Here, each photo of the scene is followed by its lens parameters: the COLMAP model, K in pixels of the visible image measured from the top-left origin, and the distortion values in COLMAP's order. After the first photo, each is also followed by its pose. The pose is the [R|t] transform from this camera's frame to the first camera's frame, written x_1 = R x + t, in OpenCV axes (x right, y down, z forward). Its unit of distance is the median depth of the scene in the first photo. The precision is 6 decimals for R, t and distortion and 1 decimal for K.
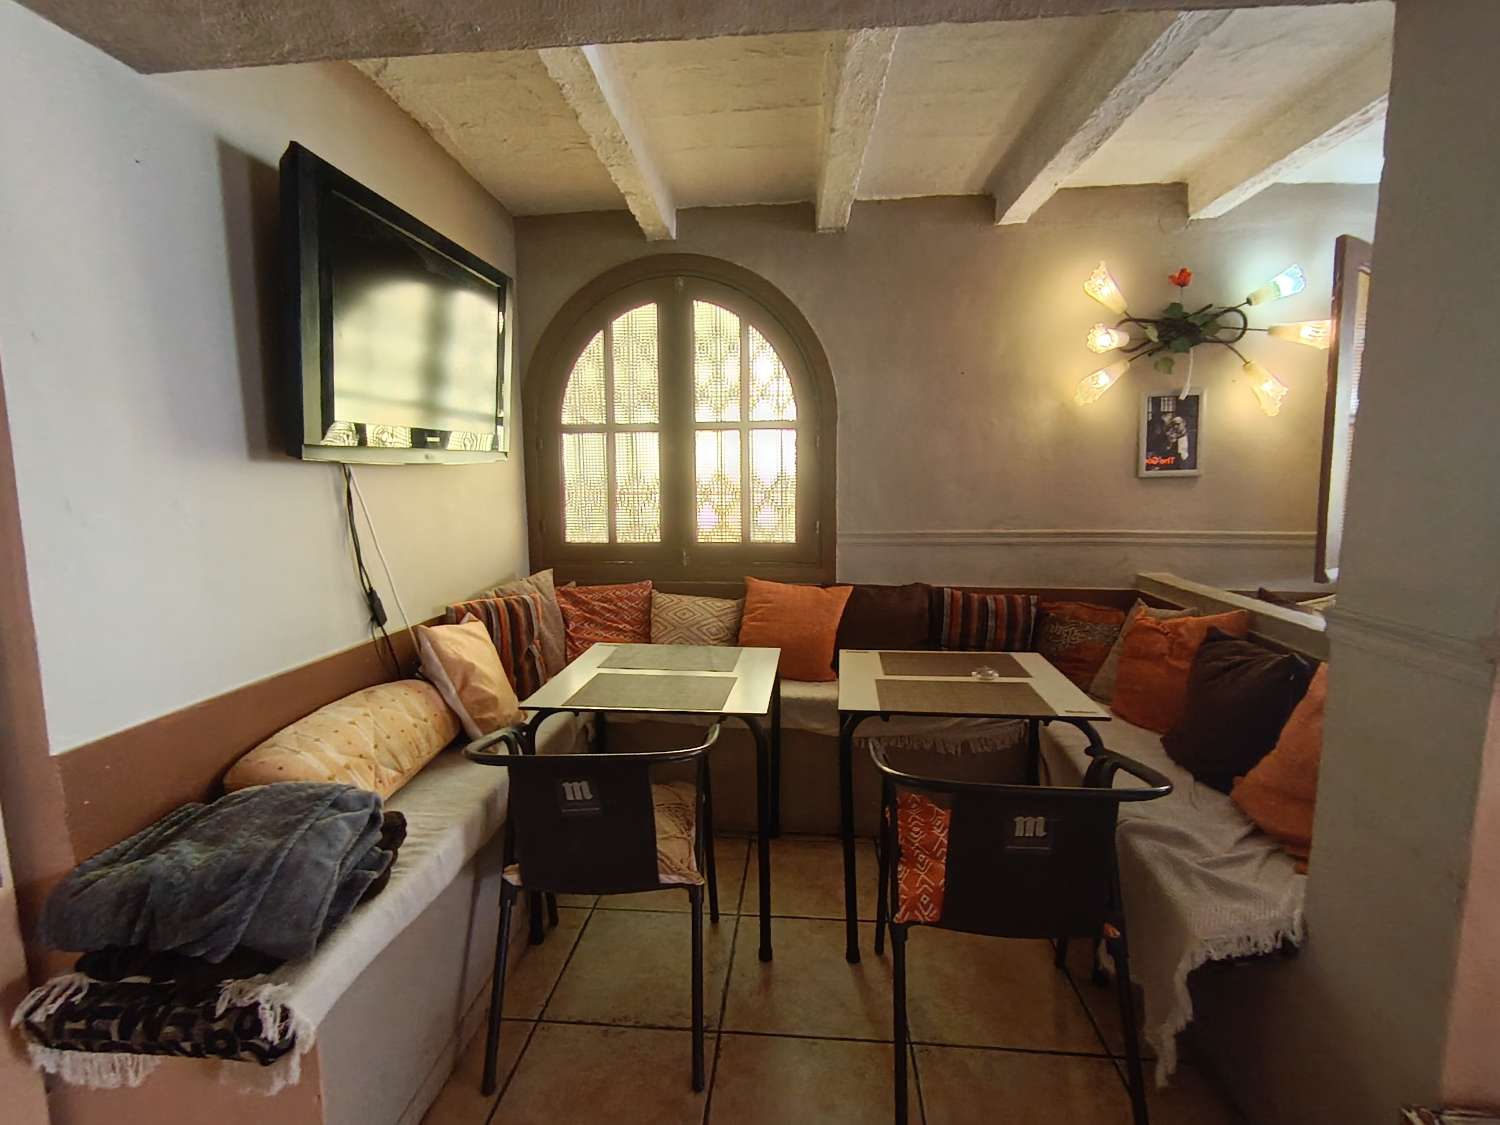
lens RADIAL K [[715.6, 0, 750.0], [0, 715.6, 562.5], [0, 0, 1]] dist [0.001524, 0.001279]
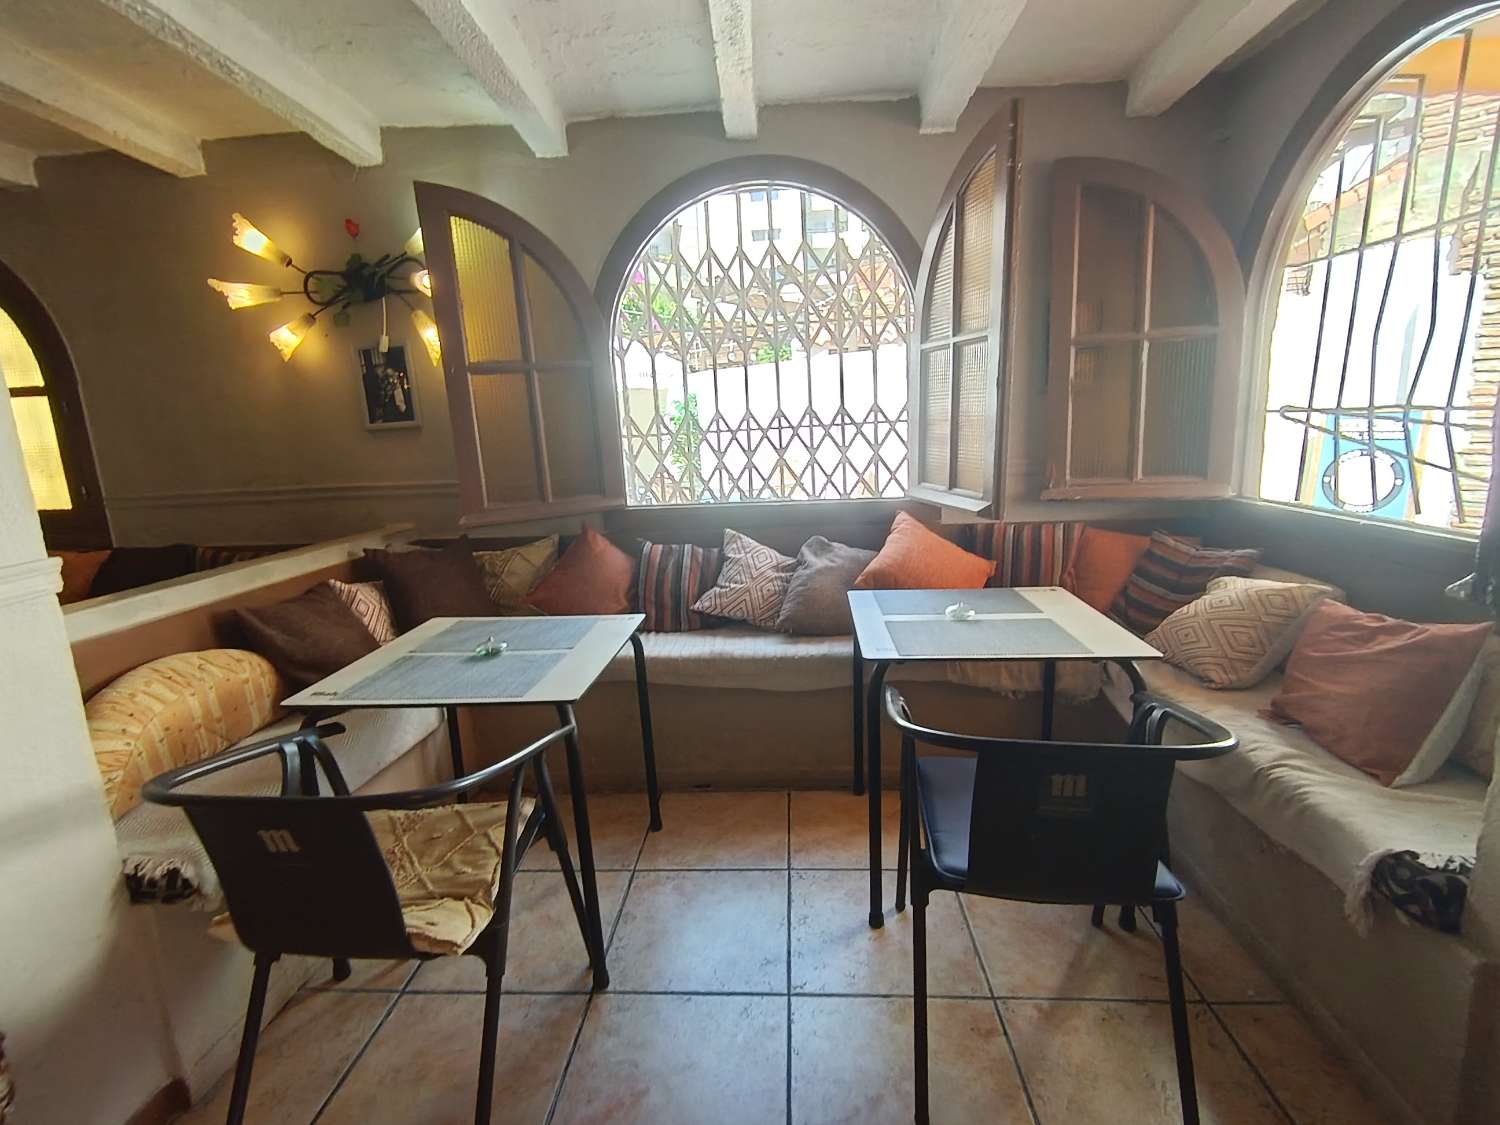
lens RADIAL K [[715.6, 0, 750.0], [0, 715.6, 562.5], [0, 0, 1]] dist [0.001524, 0.001279]
pose [[0.998217, -0.049693, 0.033063, 1.056861], [0.047226, 0.996312, 0.071633, 0.020046], [-0.036500, -0.069944, 0.996883, -0.042903]]
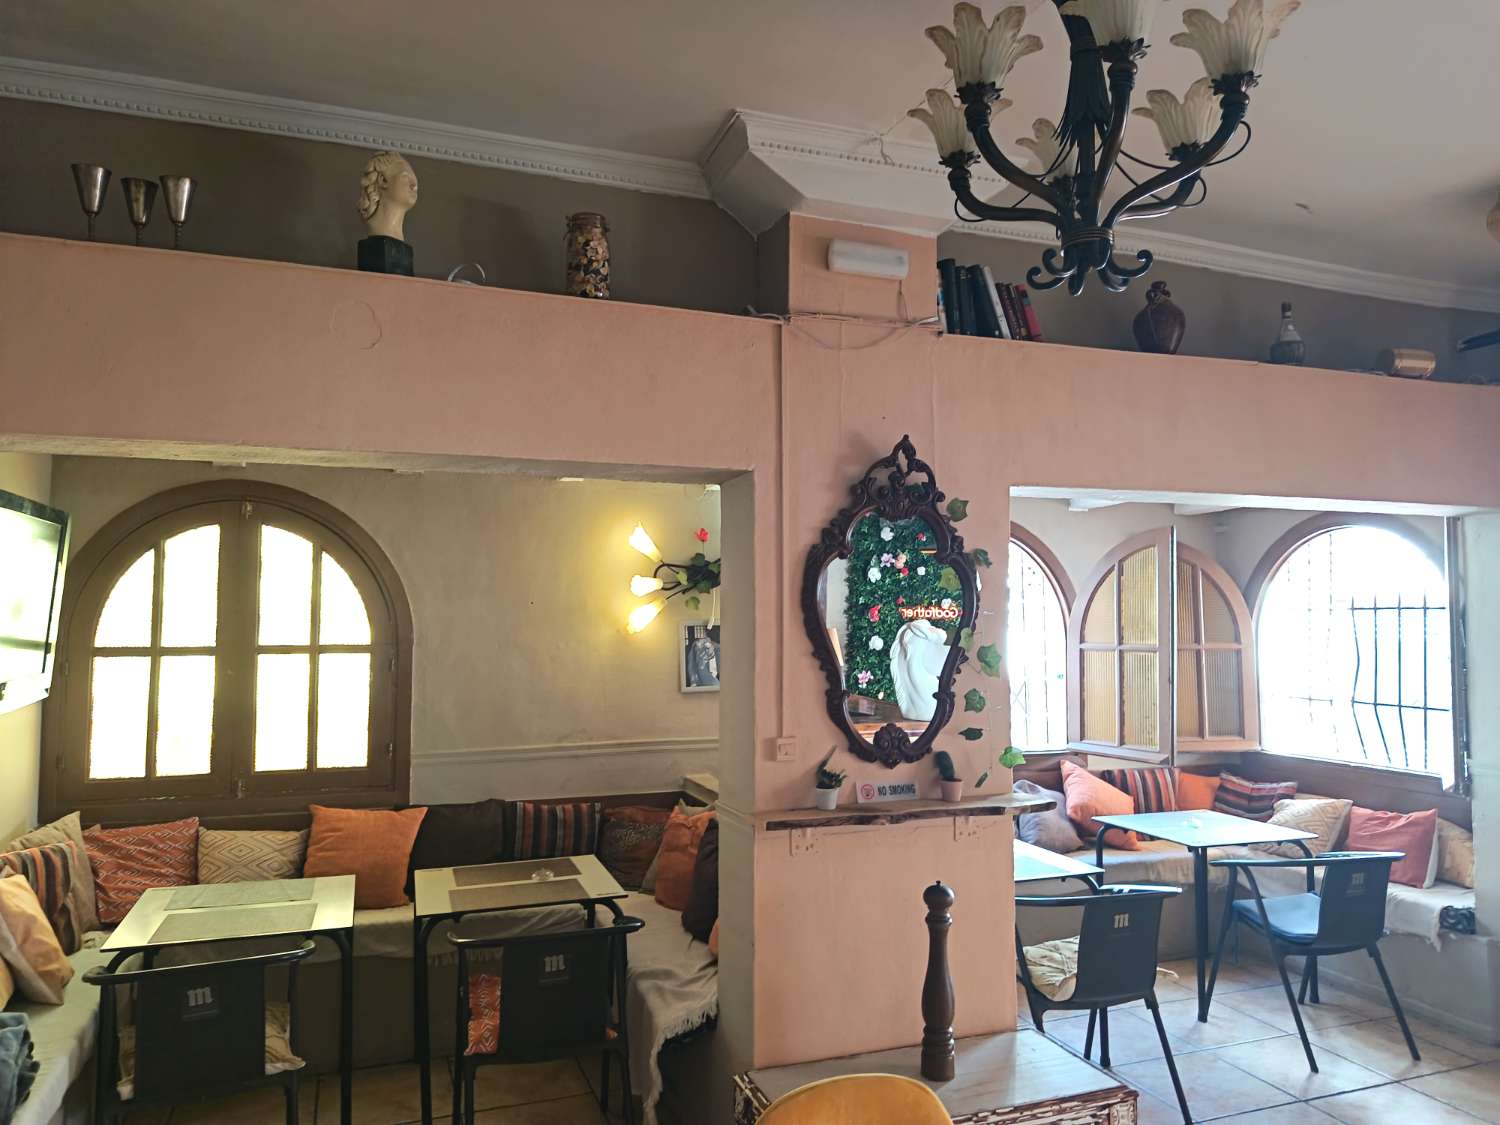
lens RADIAL K [[1011.8, 0, 750.0], [0, 1011.8, 562.5], [0, 0, 1]] dist [0.040734, -0.071530]
pose [[0.899436, 0.030117, 0.436014, -0.088830], [0.052509, 0.982950, -0.176215, -0.031109], [-0.433887, 0.181388, 0.882519, -0.564774]]
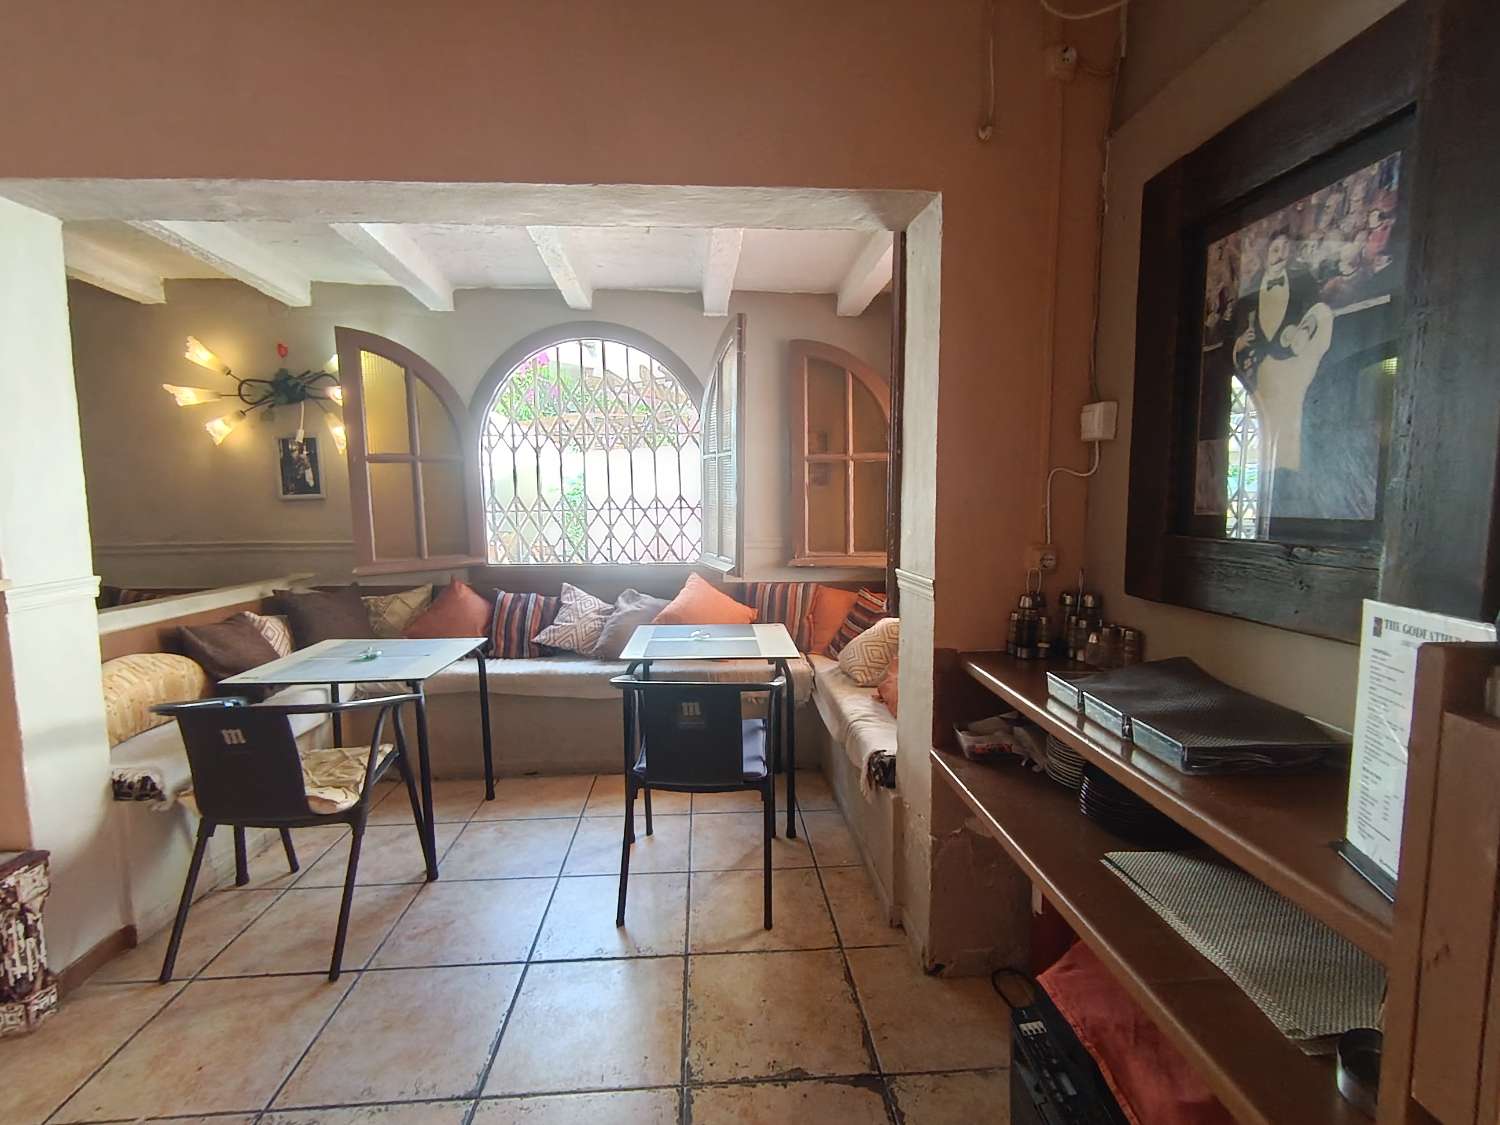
lens RADIAL K [[715.6, 0, 750.0], [0, 715.6, 562.5], [0, 0, 1]] dist [0.001524, 0.001279]
pose [[0.986494, -0.020254, 0.162541, 1.186321], [0.025020, 0.999313, -0.027326, 0.050873], [-0.161876, 0.031023, 0.986323, -0.417049]]
